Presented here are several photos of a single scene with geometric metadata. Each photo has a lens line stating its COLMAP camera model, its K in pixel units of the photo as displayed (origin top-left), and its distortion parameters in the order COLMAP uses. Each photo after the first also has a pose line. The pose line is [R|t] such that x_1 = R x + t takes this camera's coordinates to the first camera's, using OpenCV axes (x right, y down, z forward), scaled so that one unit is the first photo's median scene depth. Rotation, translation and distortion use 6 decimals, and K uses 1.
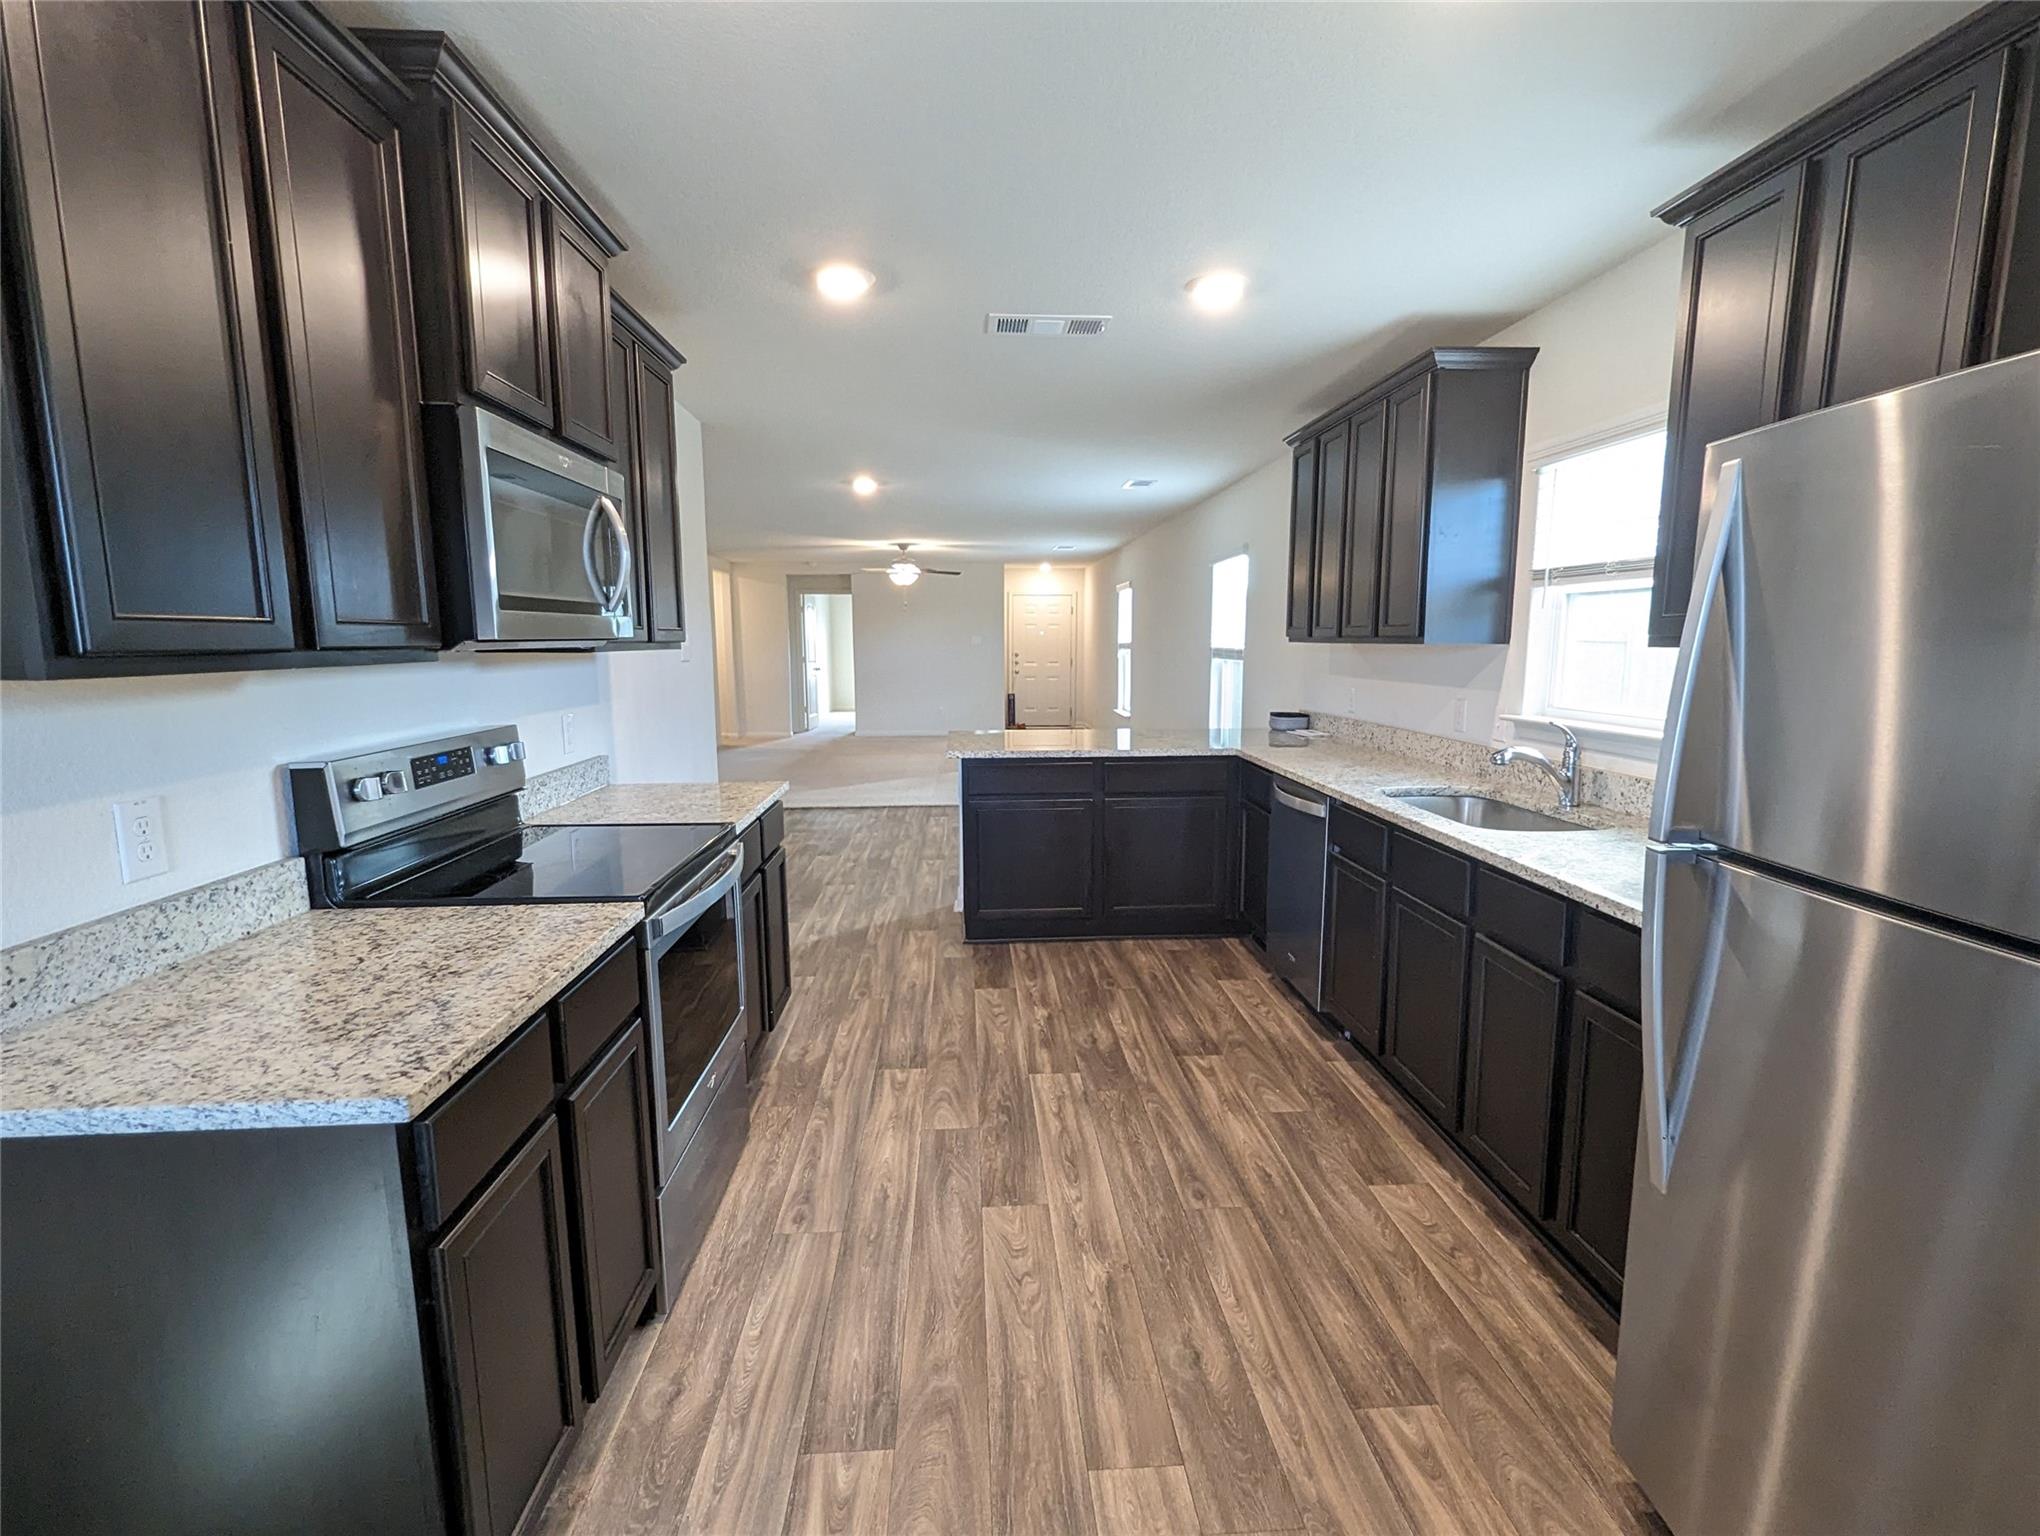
lens RADIAL K [[963.3, 0, 1055.8], [0, 963.3, 740.9], [0, 0, 1]] dist [0.000982, 0.000031]
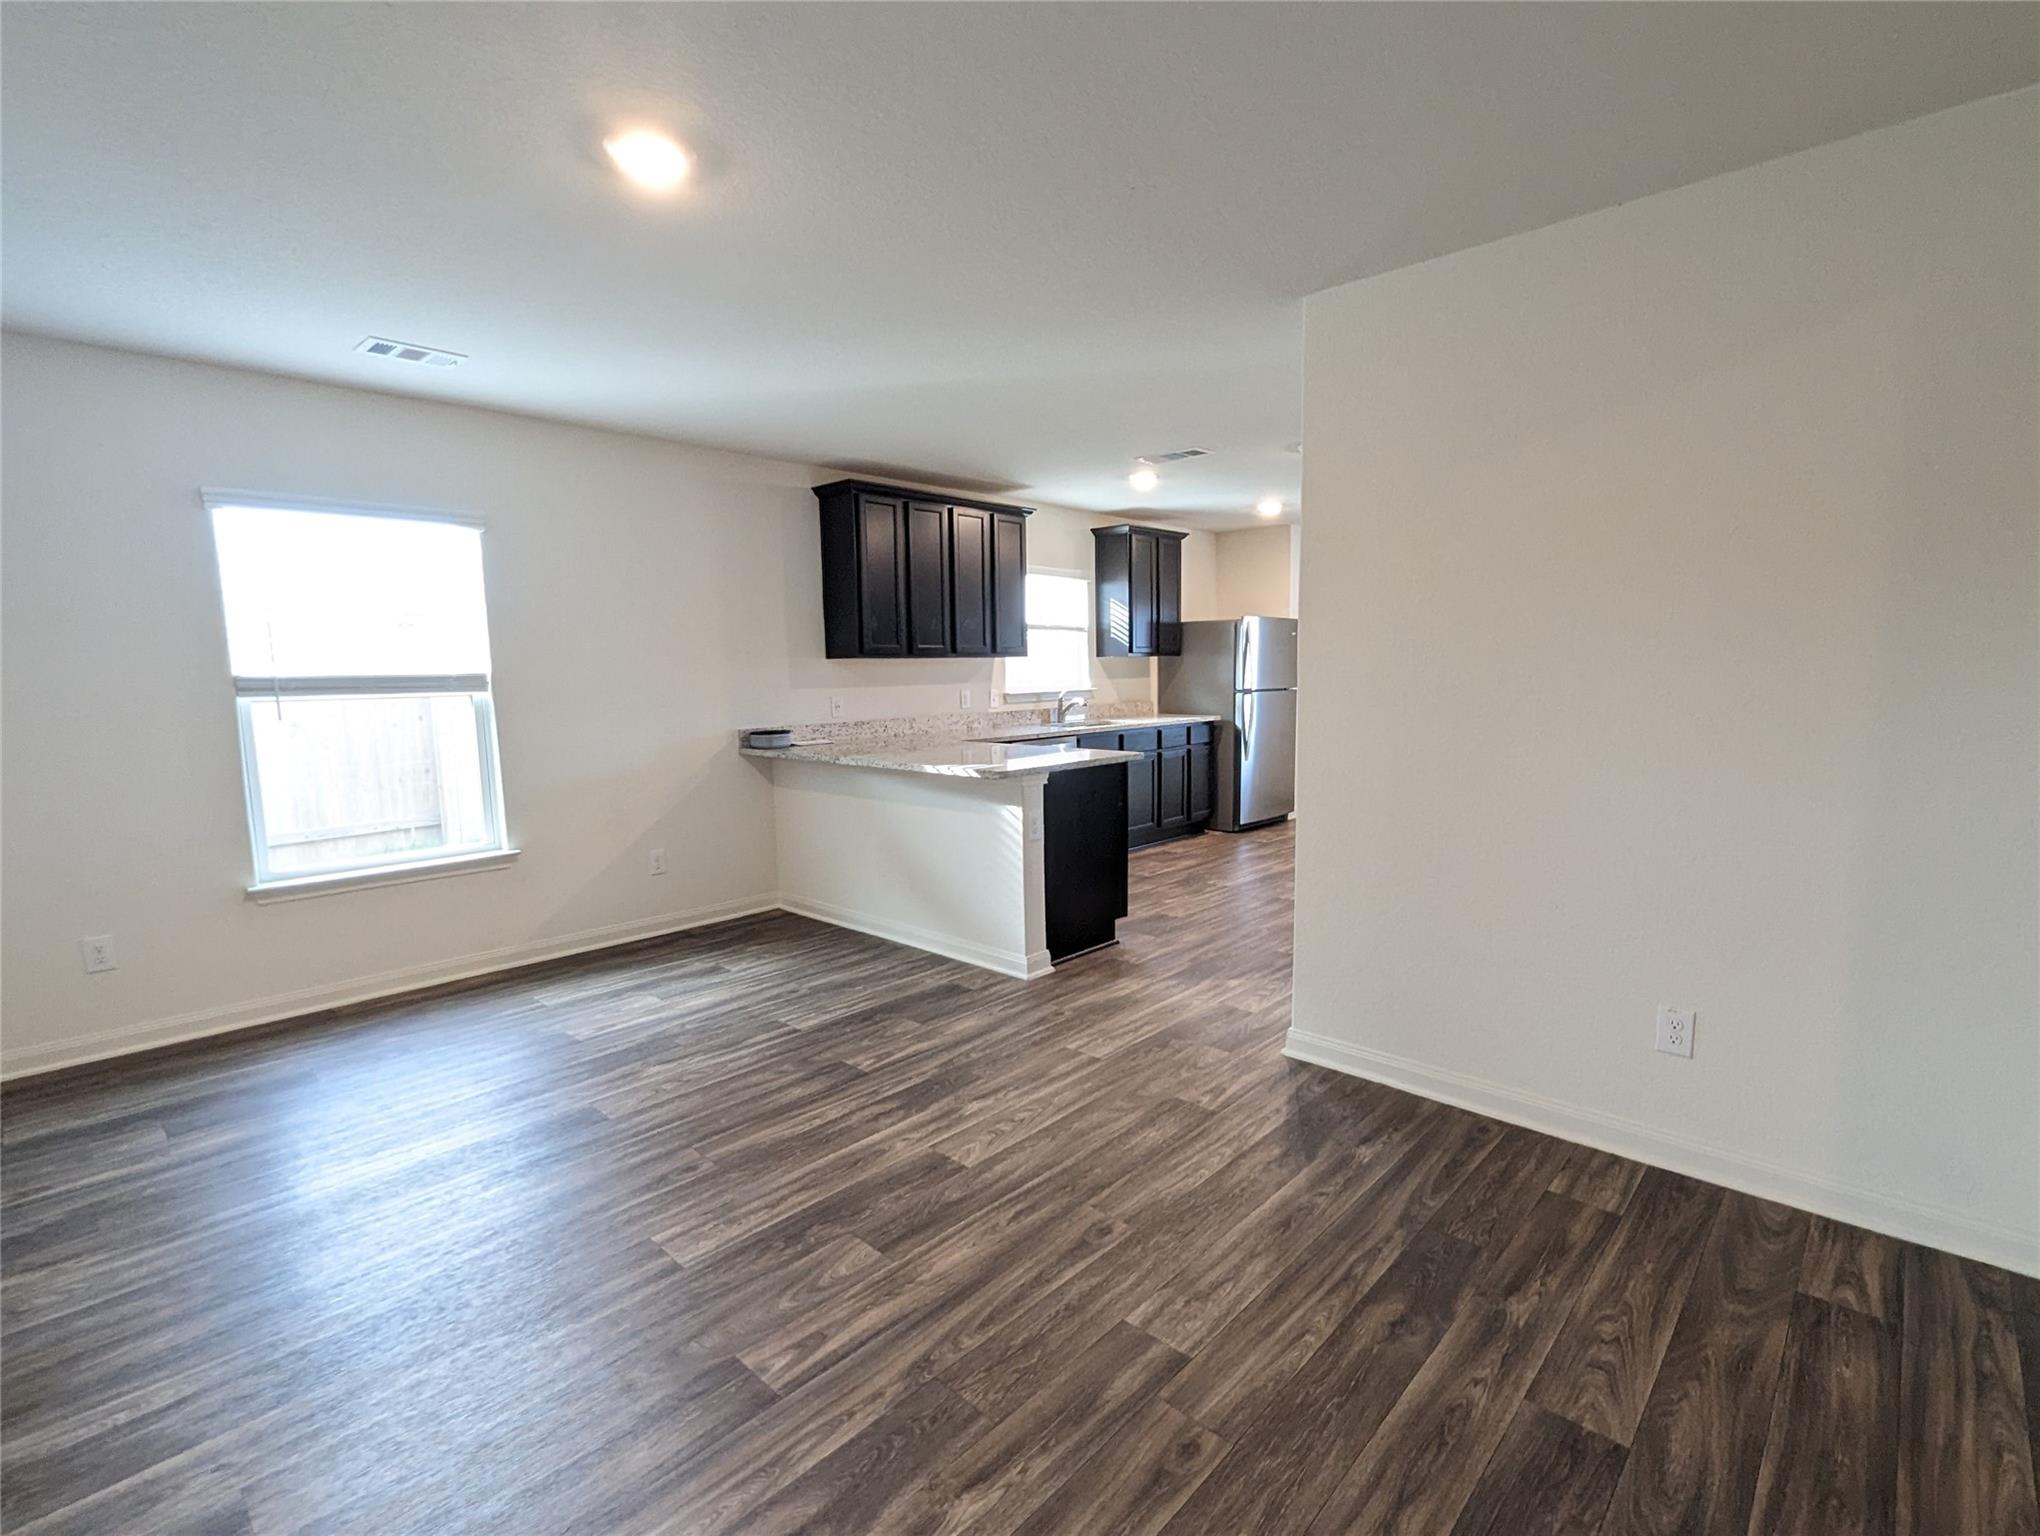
lens RADIAL K [[963.3, 0, 1022.8], [0, 963.3, 771.6], [0, 0, 1]] dist [0.000982, 0.000031]
pose [[-0.661406, -0.071716, 0.746592, -1.152184], [0.093751, 0.979706, 0.177162, -0.234873], [-0.744146, 0.187170, -0.641260, 2.464774]]
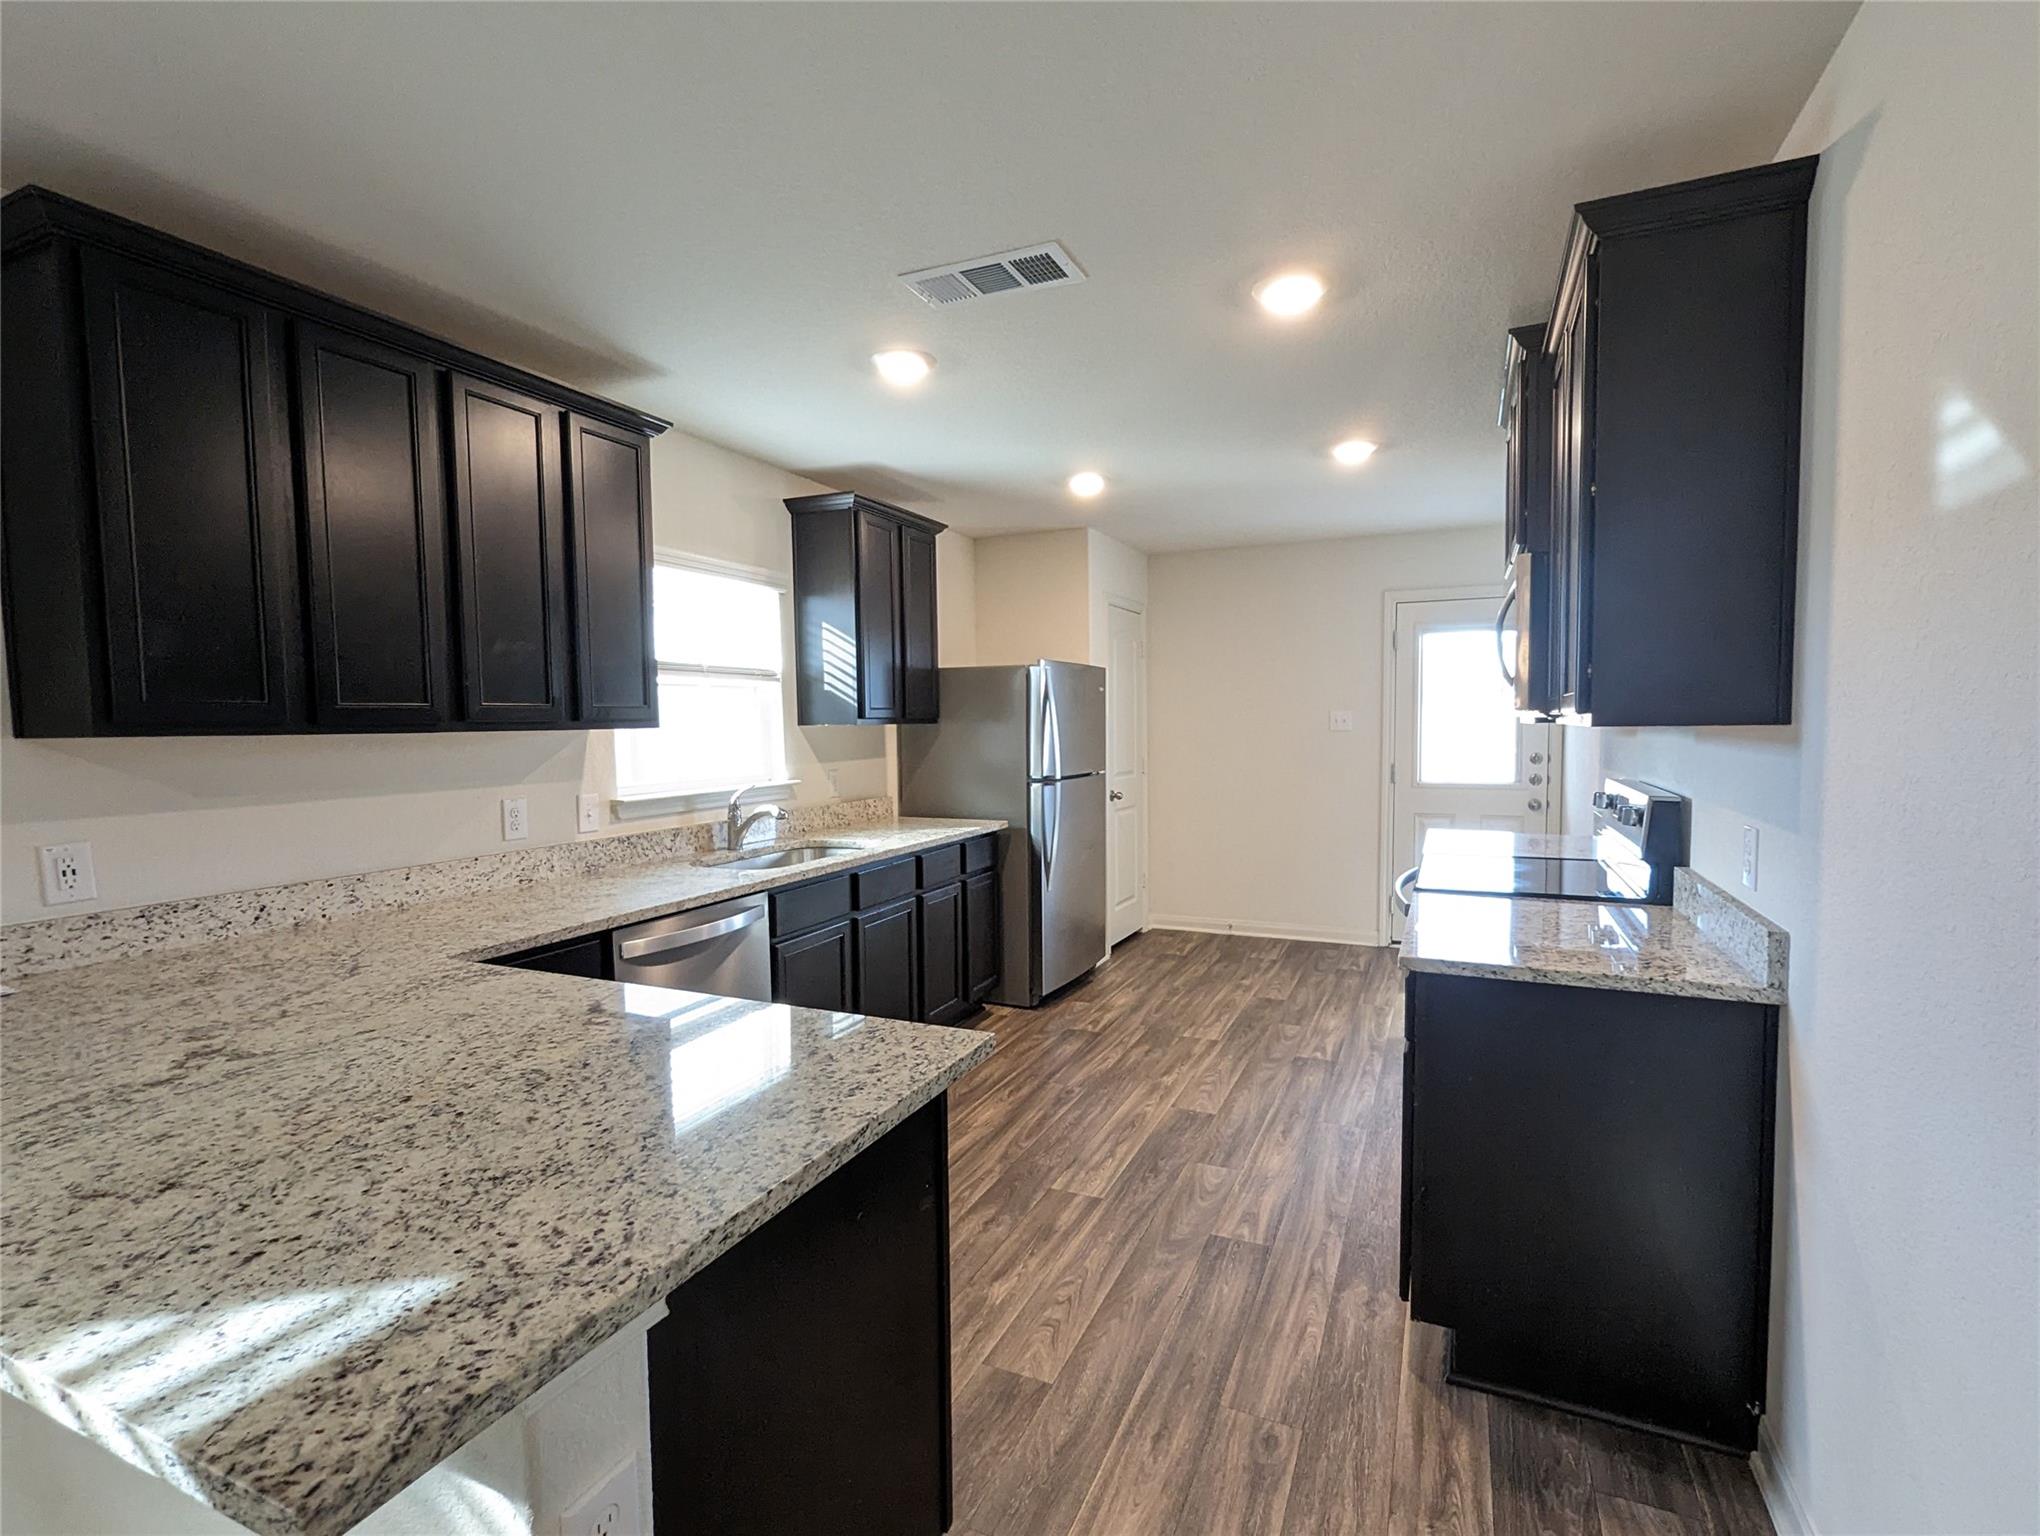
lens RADIAL K [[963.3, 0, 1015.9], [0, 963.3, 767.0], [0, 0, 1]] dist [0.000982, 0.000031]
pose [[-0.864902, -0.010009, 0.501840, -0.404488], [0.067817, 0.988303, 0.136591, -0.178572], [-0.497338, 0.152171, -0.854107, 1.747543]]
